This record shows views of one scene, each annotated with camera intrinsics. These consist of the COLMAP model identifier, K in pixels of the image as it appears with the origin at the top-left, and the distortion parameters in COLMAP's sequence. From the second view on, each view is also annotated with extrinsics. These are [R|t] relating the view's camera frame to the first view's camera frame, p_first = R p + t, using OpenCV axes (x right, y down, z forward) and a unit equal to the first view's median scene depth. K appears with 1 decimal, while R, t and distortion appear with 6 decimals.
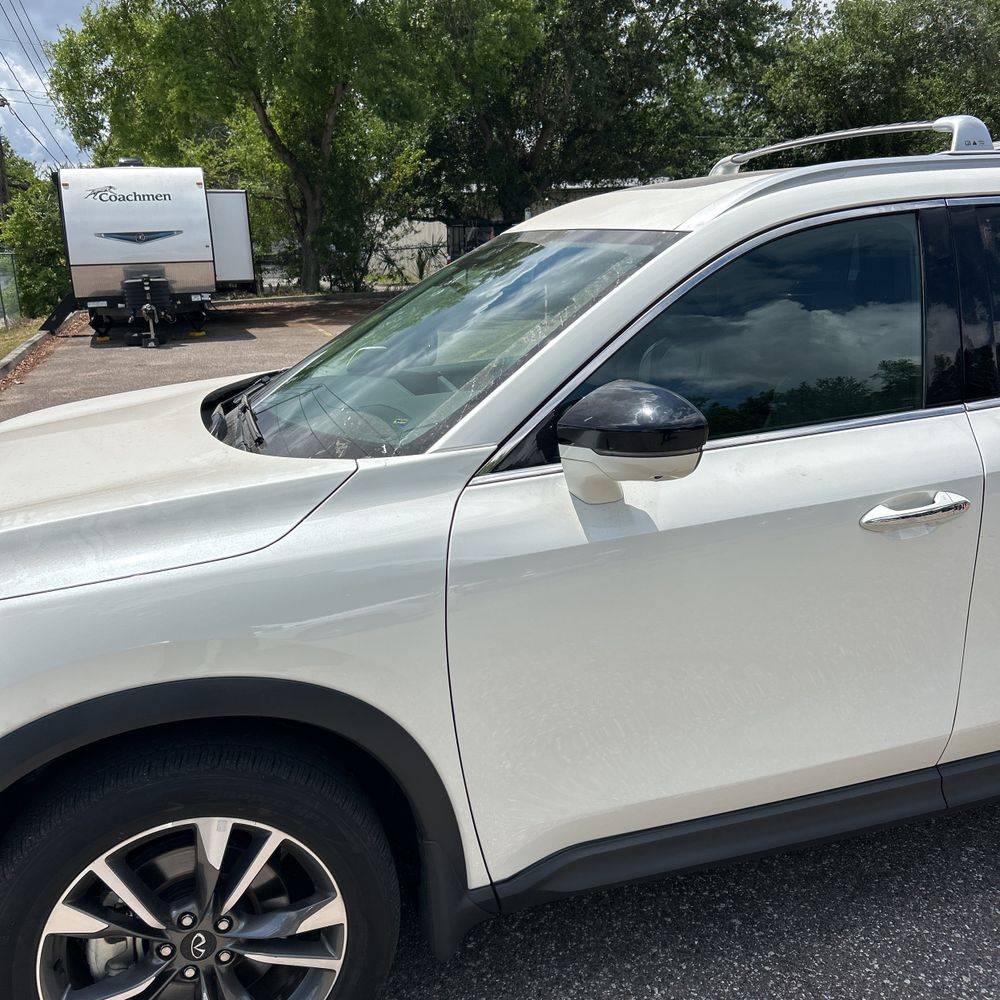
lens RADIAL K [[1020.4, 0, 500.5], [0, 1020.4, 498.3], [0, 0, 1]] dist [0.028879, -0.029024]
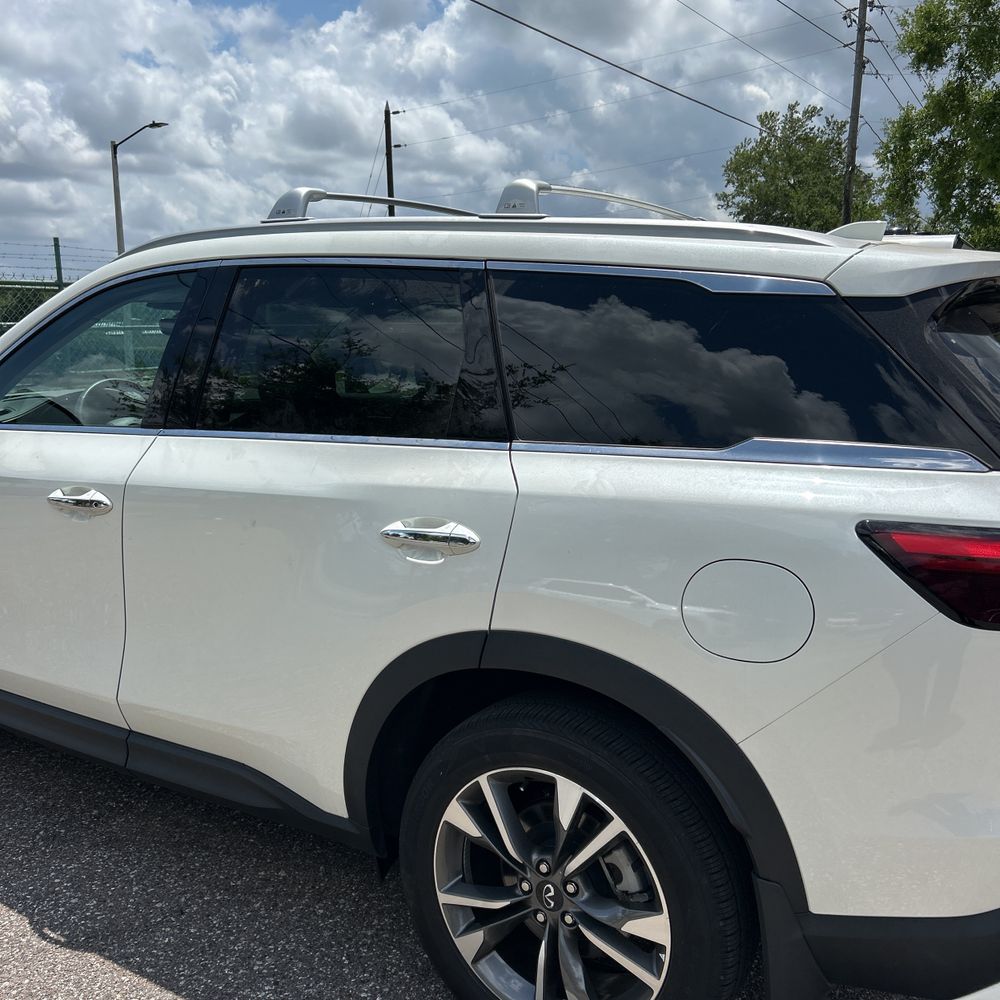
lens RADIAL K [[1024.5, 0, 483.9], [0, 1024.5, 500.8], [0, 0, 1]] dist [0.016893, 0.007086]
pose [[0.650471, 0.176261, -0.738796, 1.448094], [-0.220880, 0.974559, 0.038035, -0.126546], [0.726705, 0.138445, 0.672855, 0.437856]]
